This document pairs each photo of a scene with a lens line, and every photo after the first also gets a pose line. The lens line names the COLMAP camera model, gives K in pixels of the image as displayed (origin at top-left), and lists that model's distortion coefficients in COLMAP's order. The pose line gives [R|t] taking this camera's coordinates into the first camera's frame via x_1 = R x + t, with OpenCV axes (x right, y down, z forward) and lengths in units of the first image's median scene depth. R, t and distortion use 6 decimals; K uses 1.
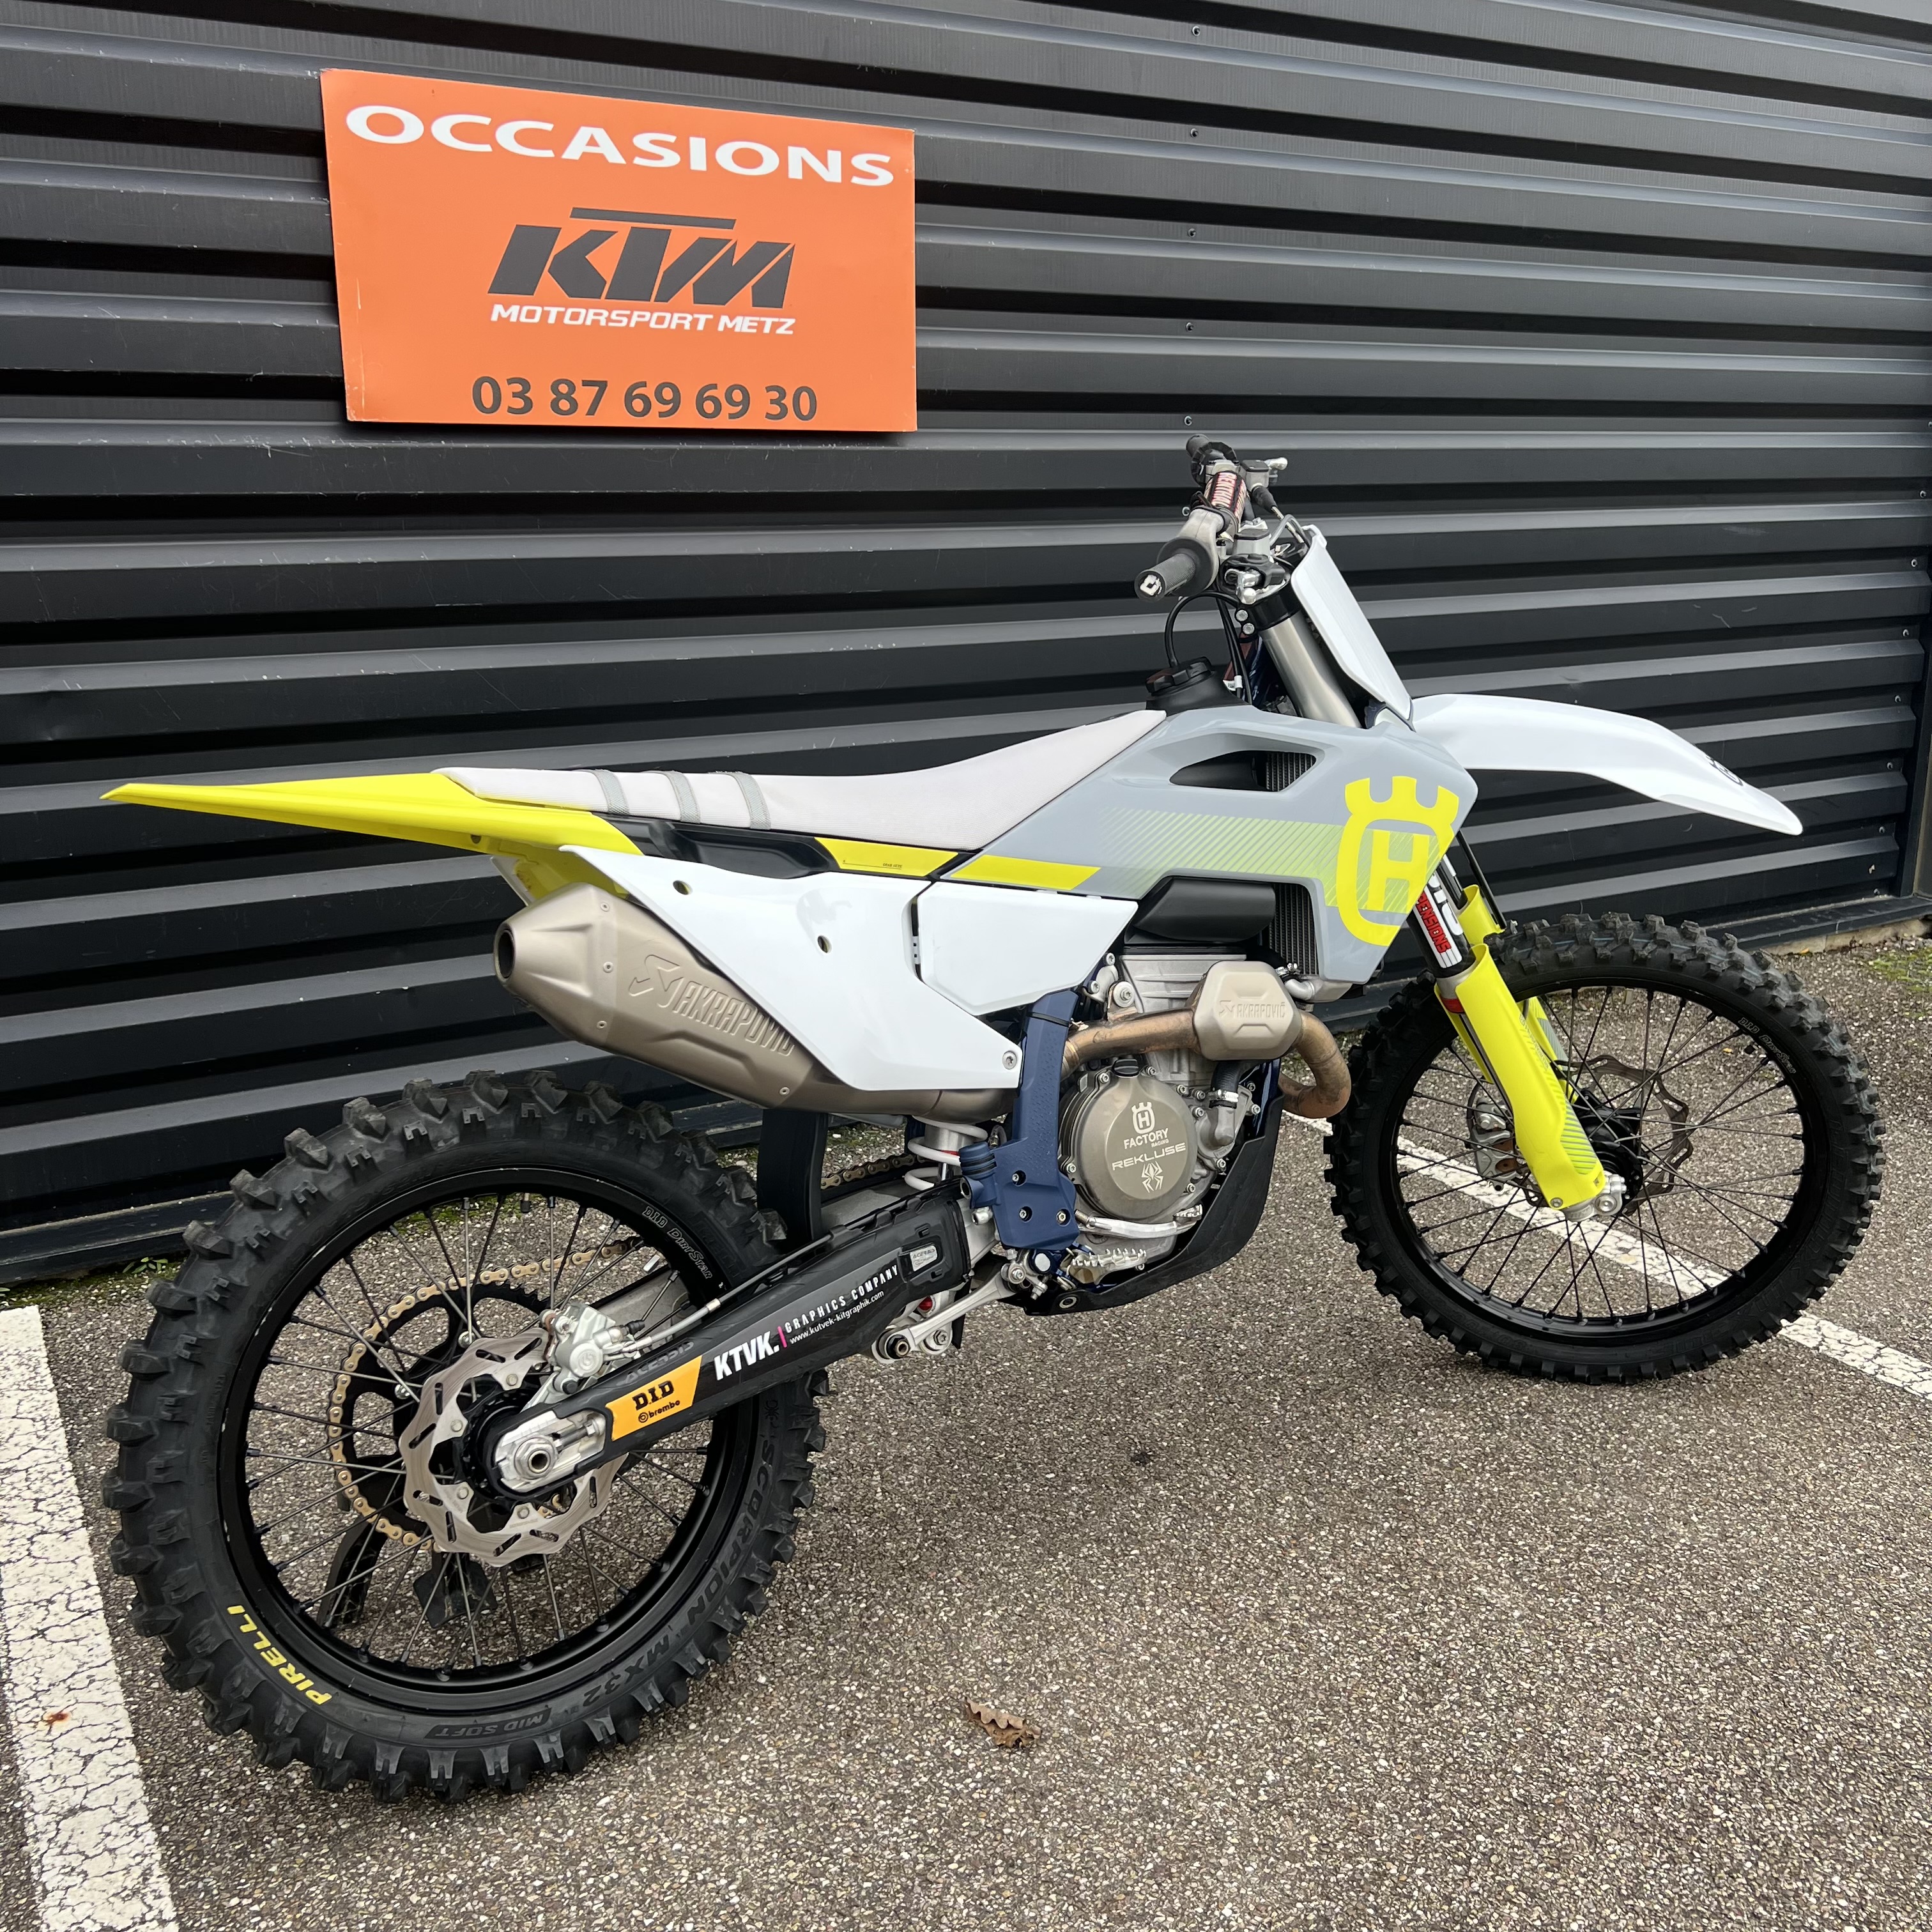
lens RADIAL K [[1945.0, 0, 979.8], [0, 1945.0, 971.3], [0, 0, 1]] dist [0.003739, 0.000000]
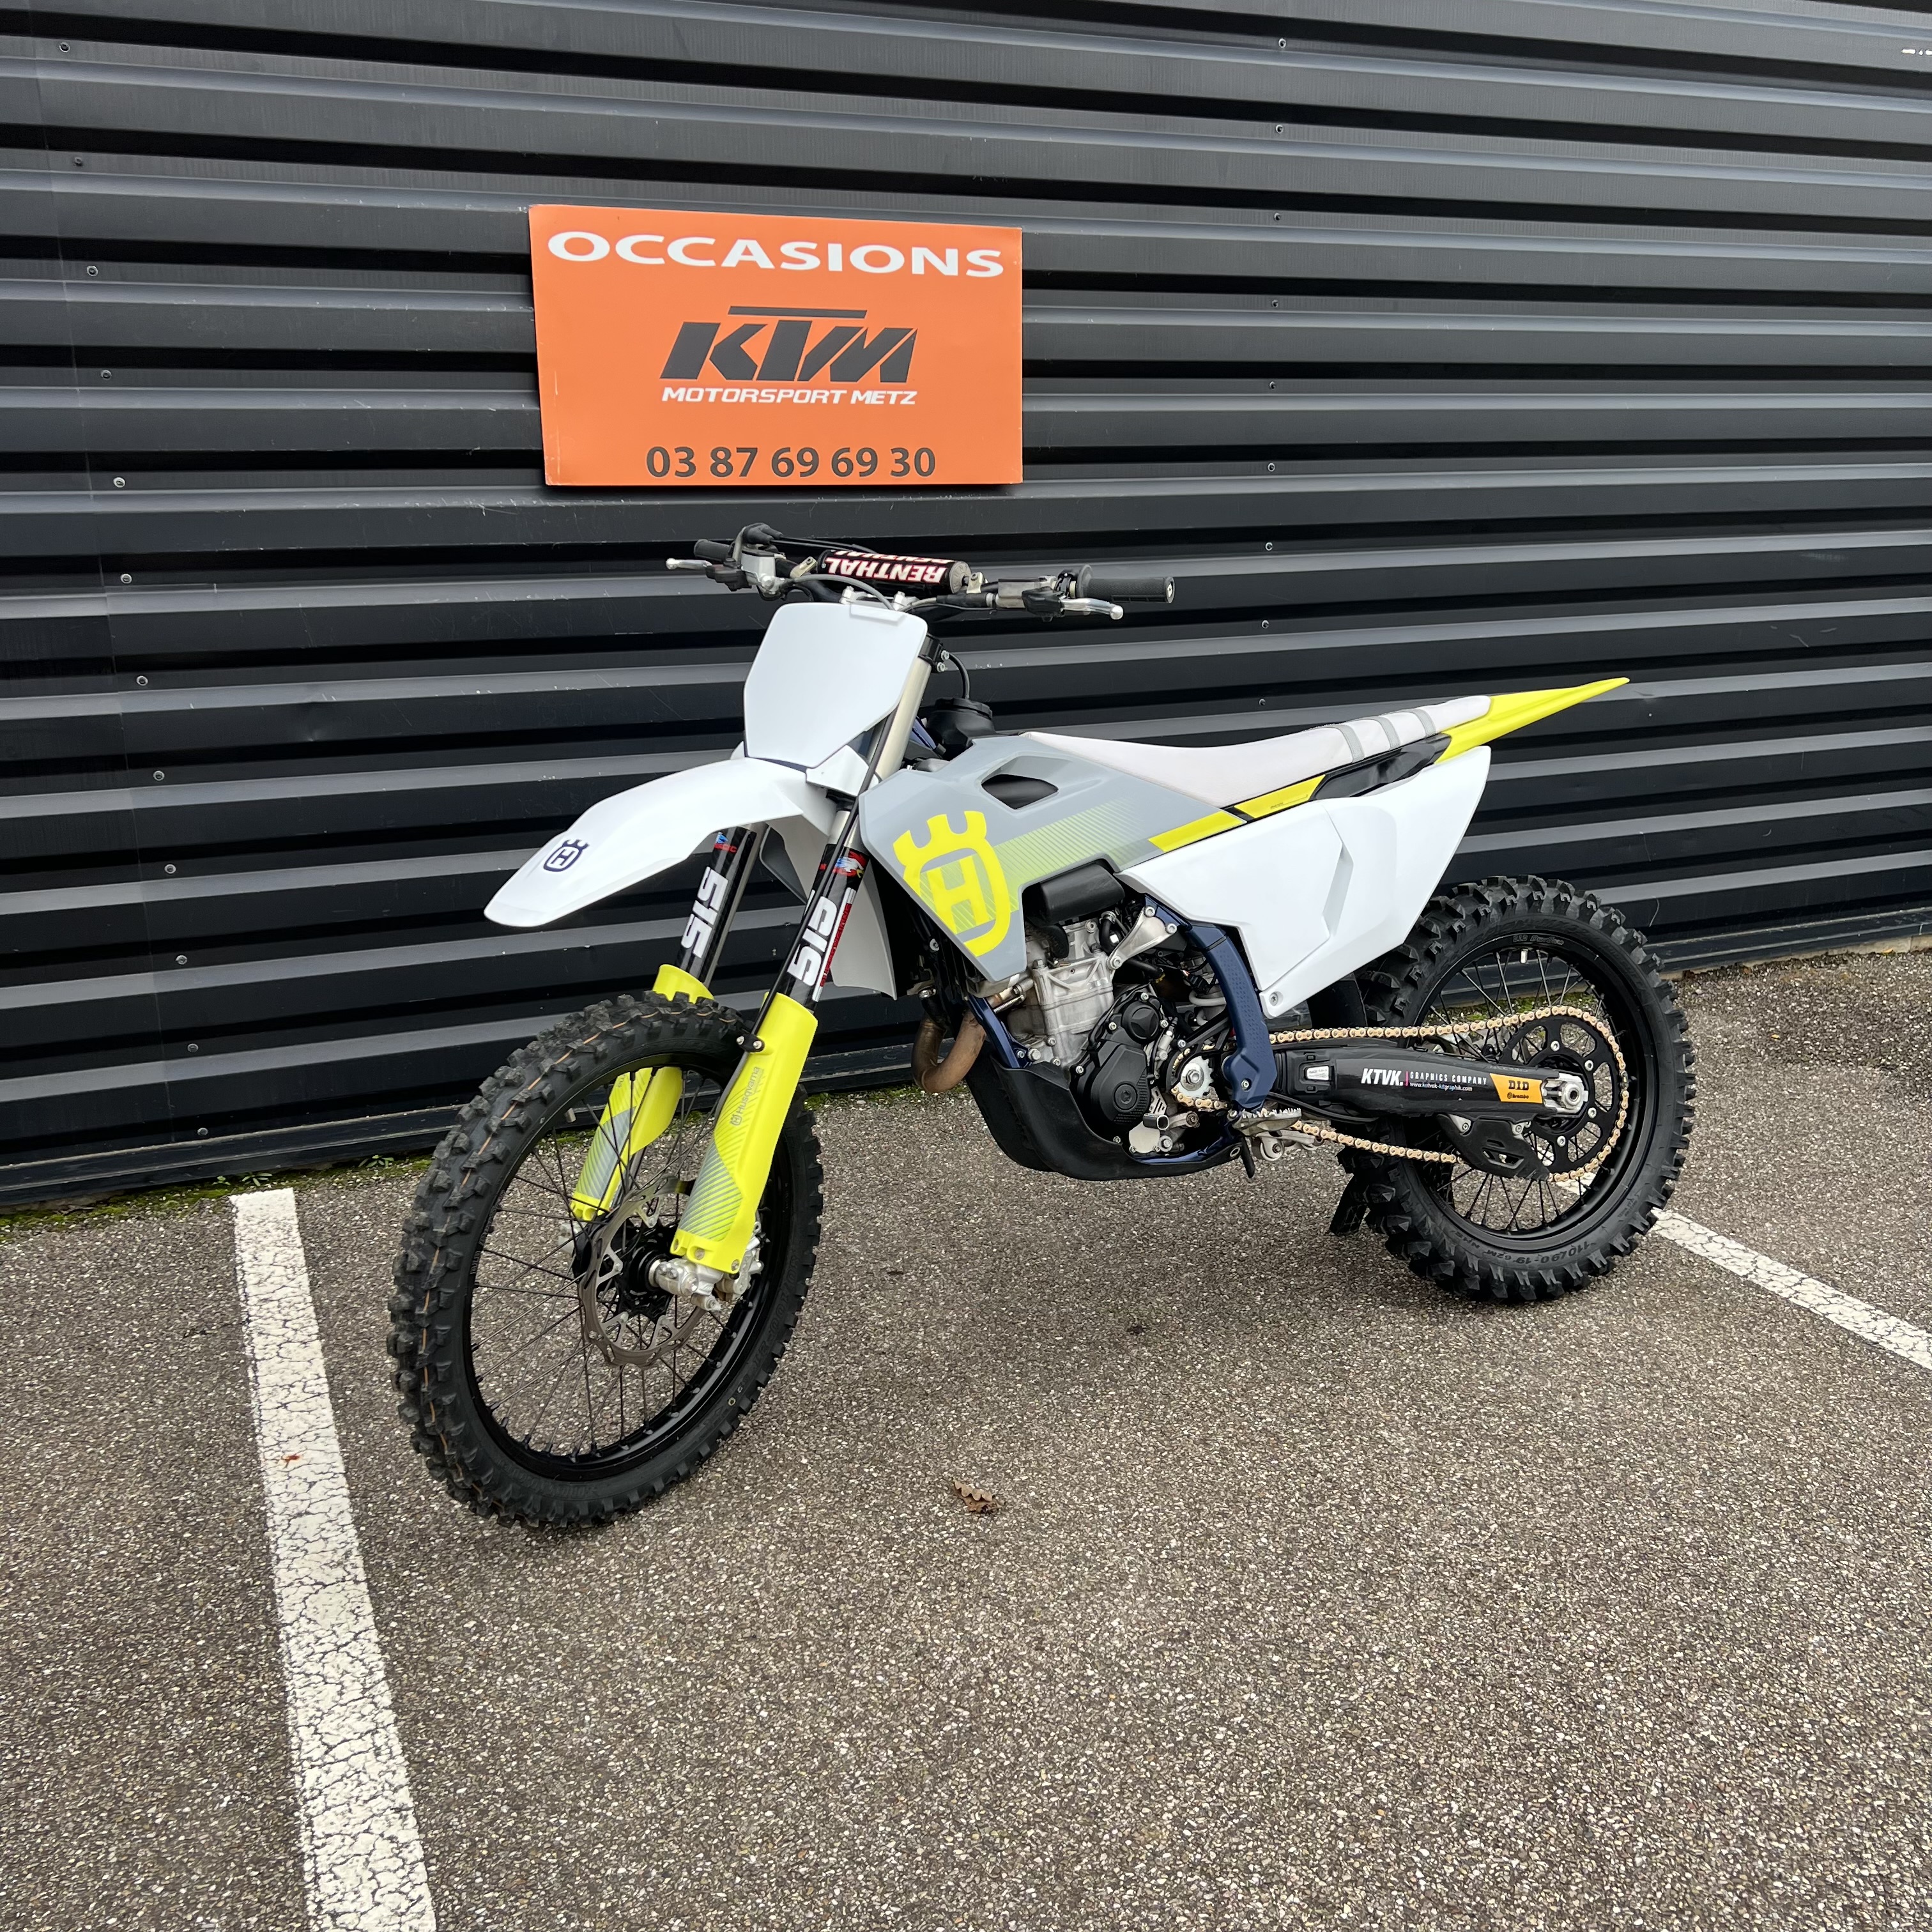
lens RADIAL K [[1945.0, 0, 978.7], [0, 1945.0, 980.2], [0, 0, 1]] dist [0.003739, 0.000000]
pose [[0.991982, 0.022119, -0.124428, 0.111110], [-0.021986, 0.999755, 0.002445, 0.023357], [0.124452, 0.000310, 0.992226, -0.197038]]
